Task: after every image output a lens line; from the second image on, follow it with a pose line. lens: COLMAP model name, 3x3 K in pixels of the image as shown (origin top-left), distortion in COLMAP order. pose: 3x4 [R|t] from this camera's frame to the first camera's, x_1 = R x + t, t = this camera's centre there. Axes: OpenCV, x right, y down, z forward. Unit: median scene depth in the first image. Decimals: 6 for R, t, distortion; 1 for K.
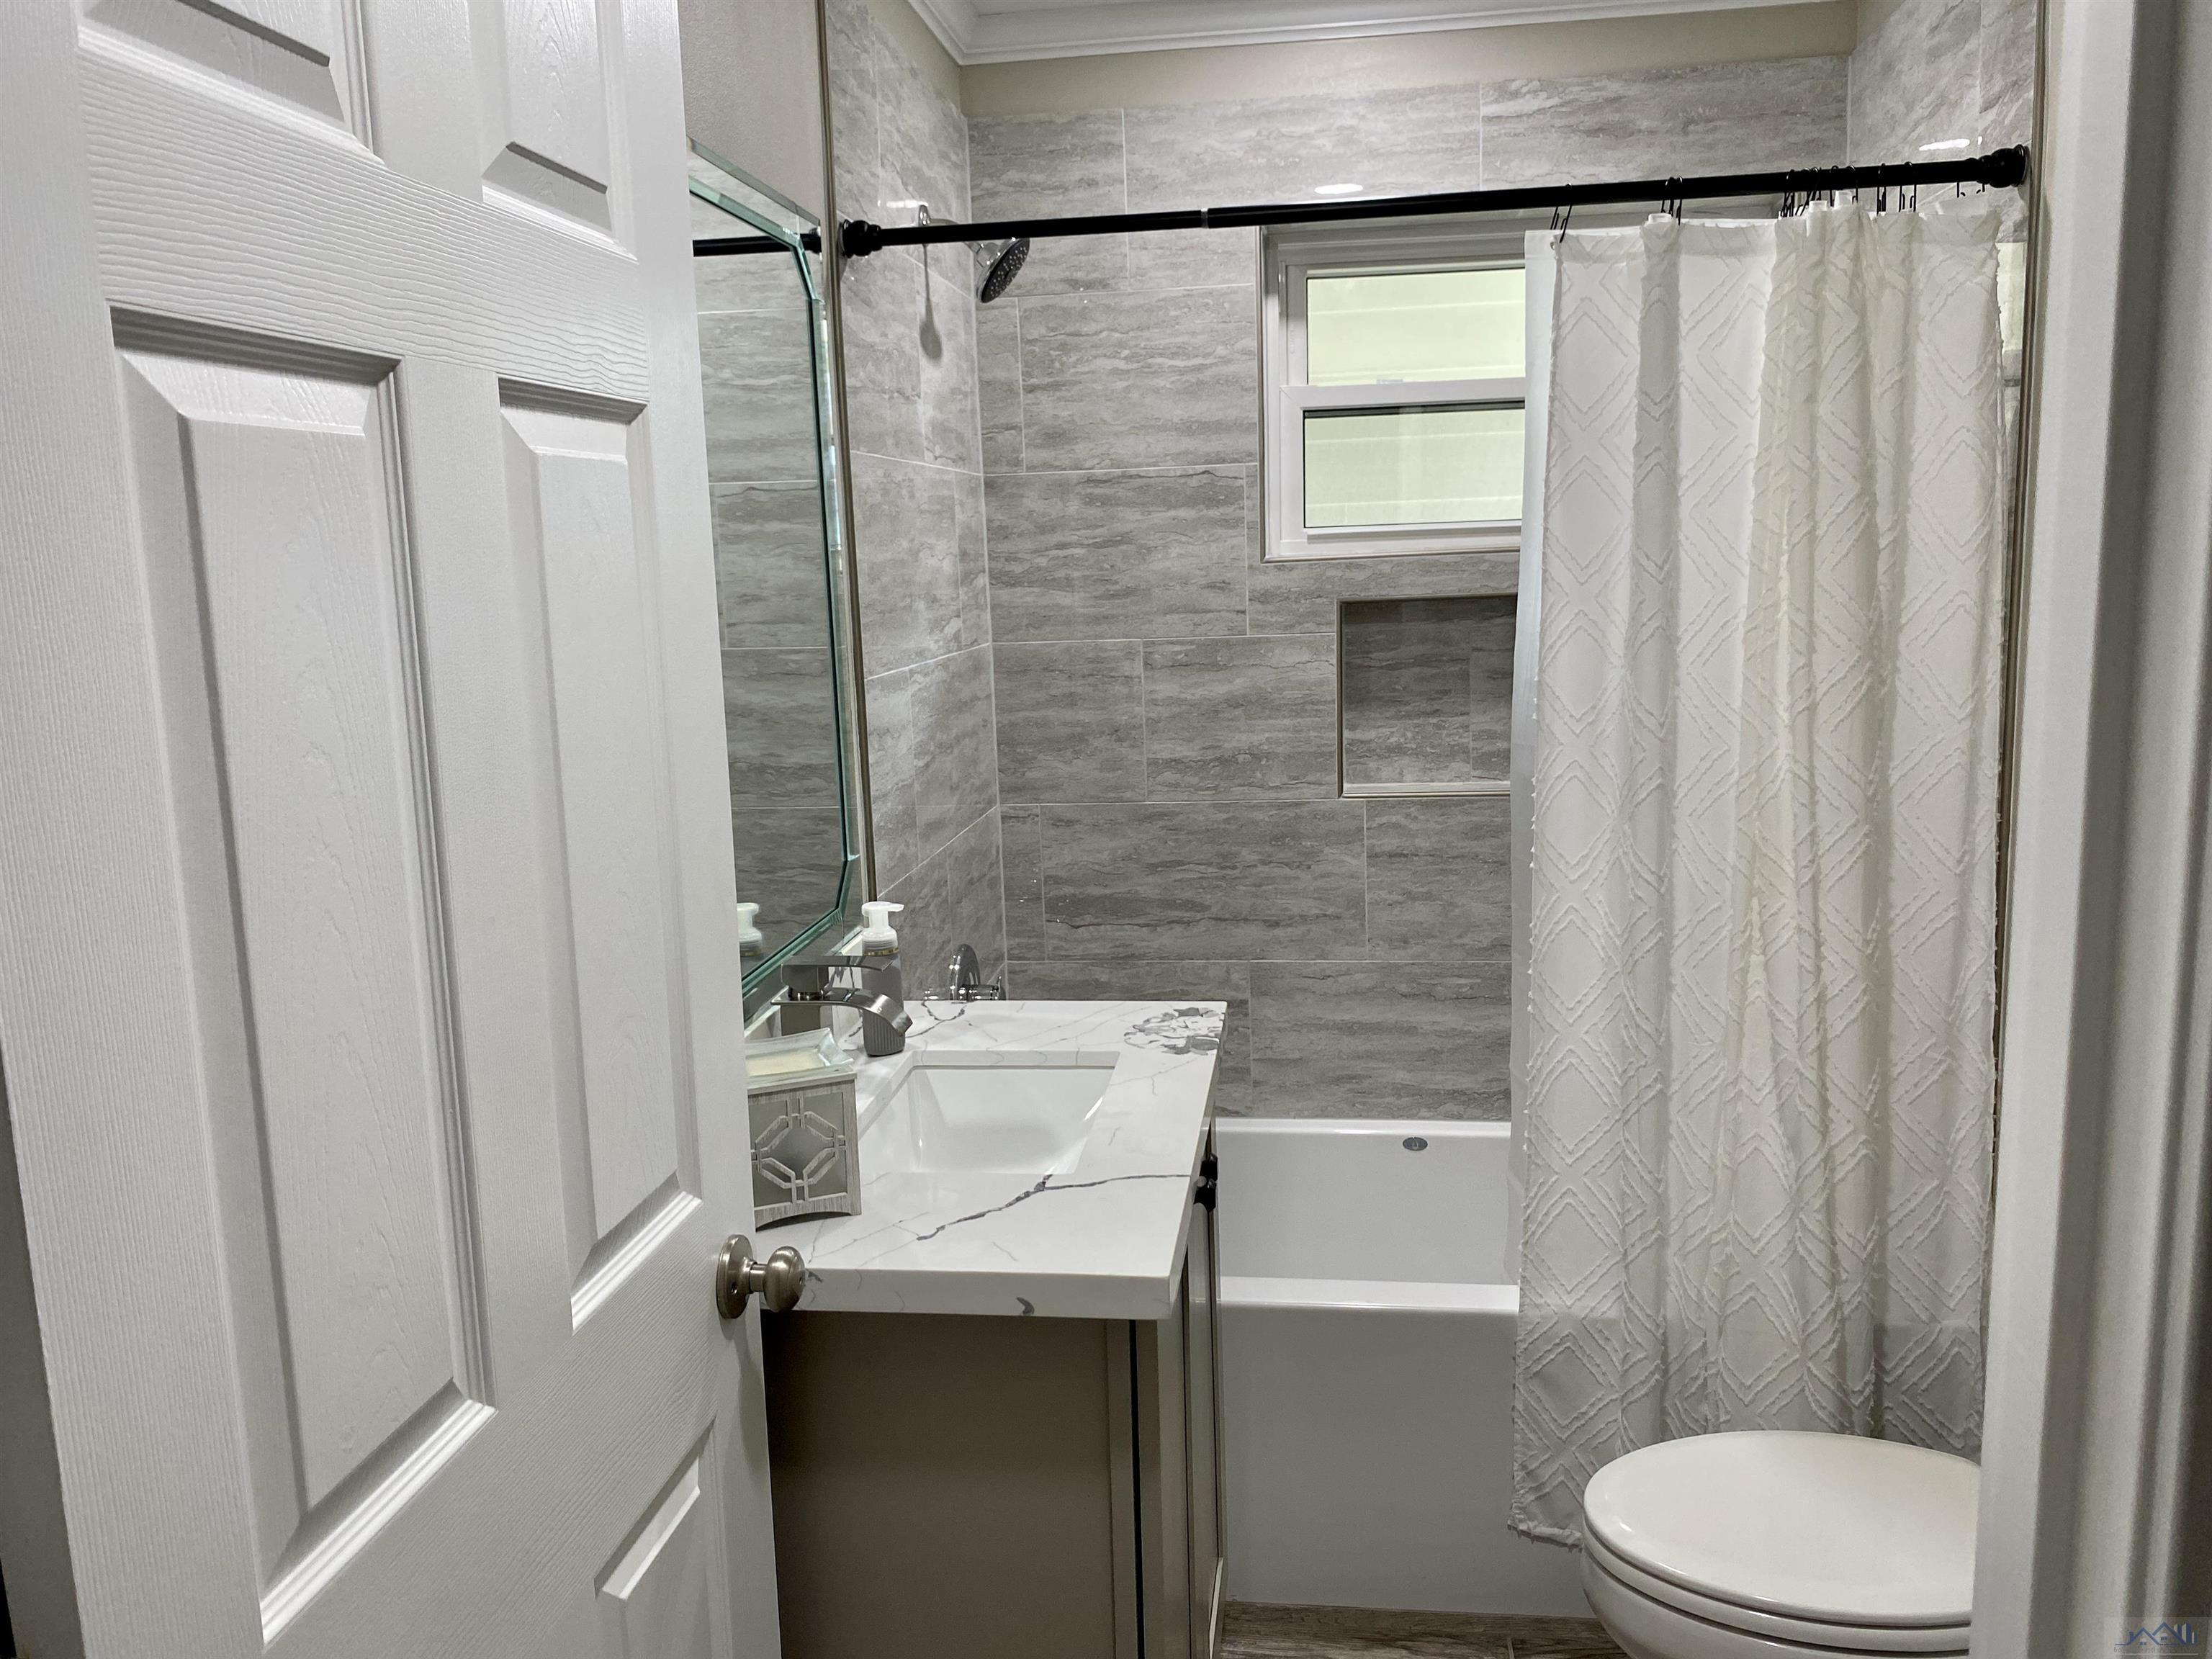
lens RADIAL K [[1689.7, 0, 1115.1], [0, 1689.7, 824.7], [0, 0, 1]] dist [0.038674, -0.051018]
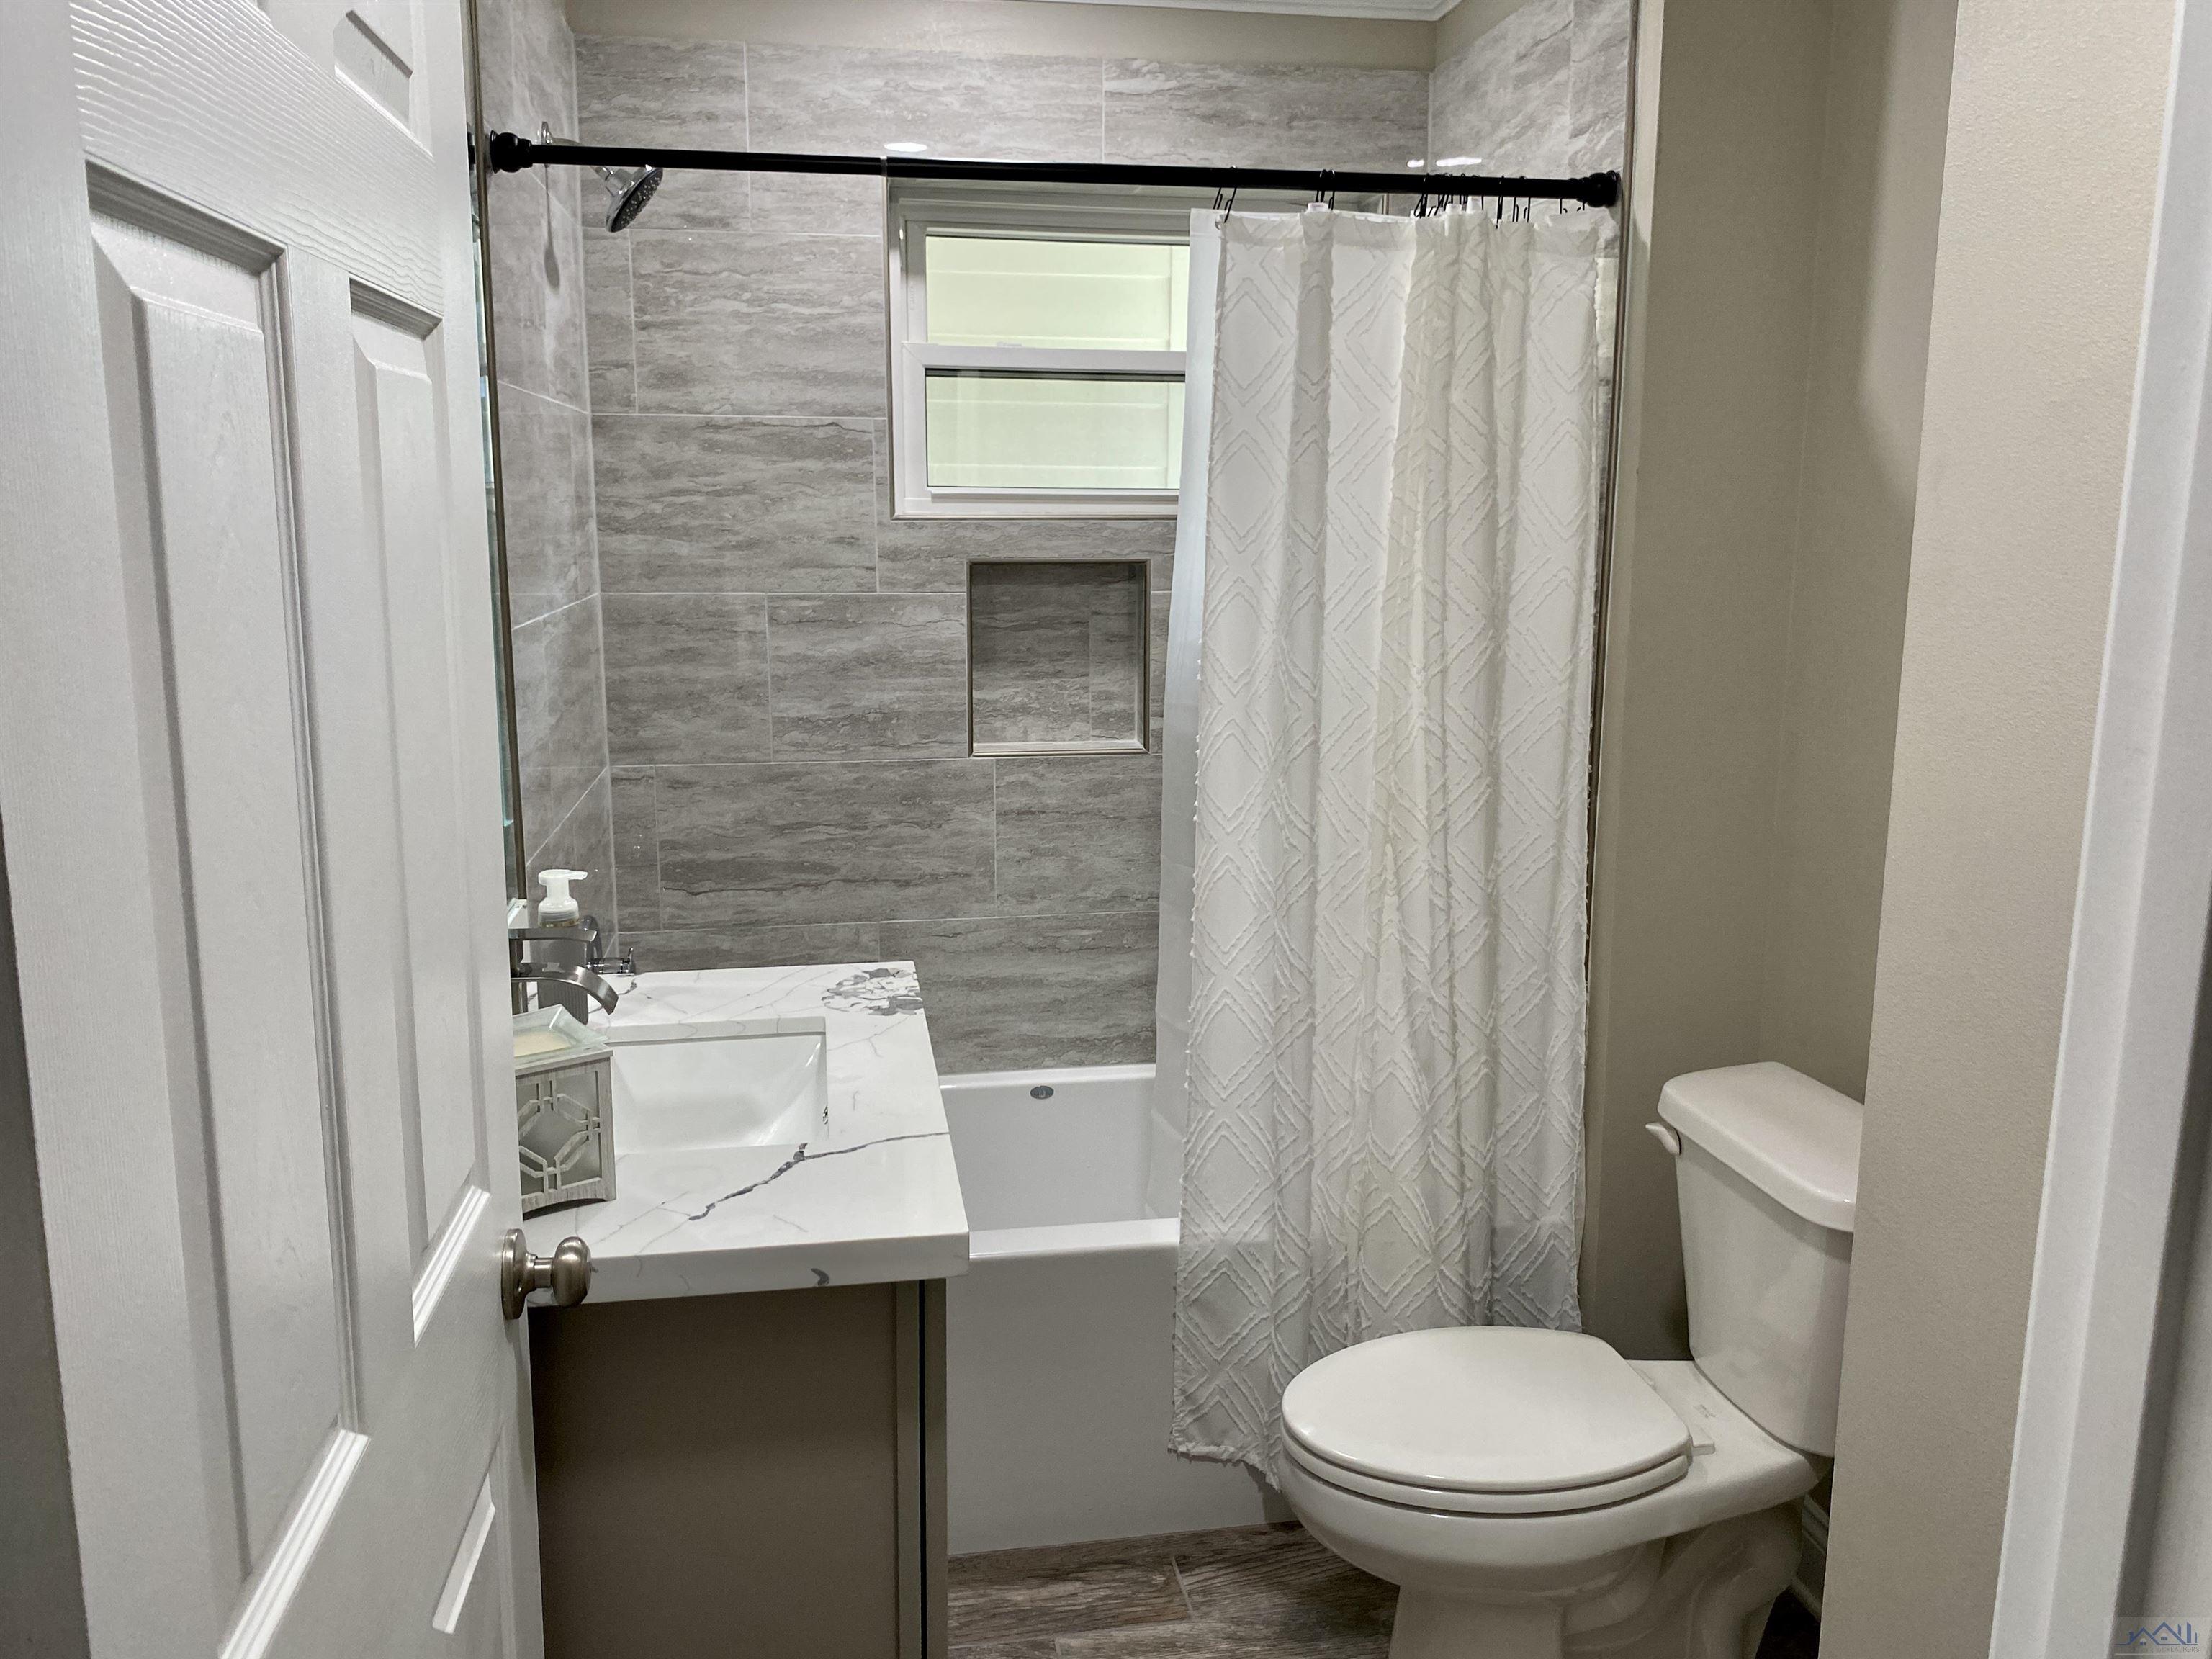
lens RADIAL K [[1689.7, 0, 1112.6], [0, 1689.7, 810.0], [0, 0, 1]] dist [0.038674, -0.051018]
pose [[0.956381, -0.015795, 0.291695, -0.103864], [0.011805, 0.999811, 0.015433, 0.001984], [-0.291884, -0.011317, 0.956387, 0.014190]]
